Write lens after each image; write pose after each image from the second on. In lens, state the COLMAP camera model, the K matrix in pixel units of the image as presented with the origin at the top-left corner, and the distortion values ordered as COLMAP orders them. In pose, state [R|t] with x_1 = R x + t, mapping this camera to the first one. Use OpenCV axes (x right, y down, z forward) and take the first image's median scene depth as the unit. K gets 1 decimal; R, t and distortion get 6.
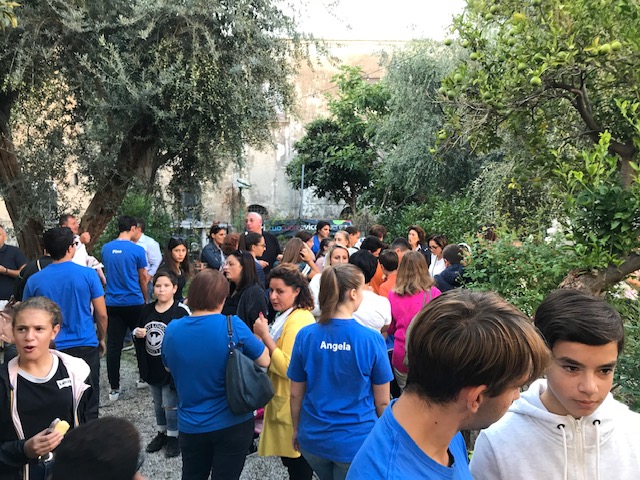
lens RADIAL K [[528.8, 0, 320.0], [0, 528.8, 240.0], [0, 0, 1]] dist [-0.043906, 0.103475]
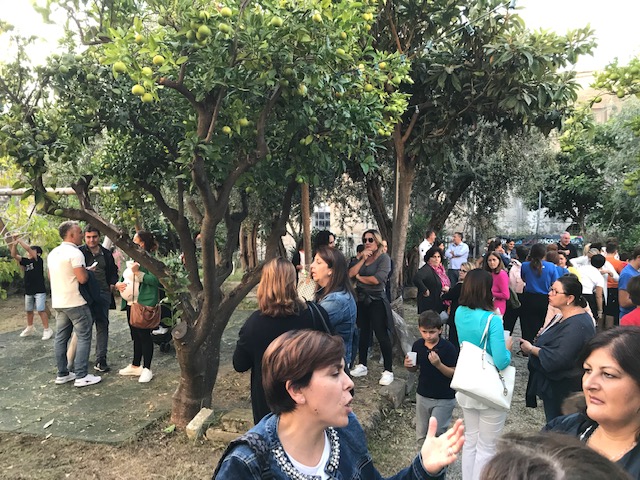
lens RADIAL K [[528.8, 0, 320.0], [0, 528.8, 240.0], [0, 0, 1]] dist [-0.043906, 0.103475]
pose [[0.931502, 0.008474, -0.363638, -0.057287], [-0.018854, 0.999509, -0.025006, 0.013016], [0.363248, 0.030149, 0.931205, -0.333905]]
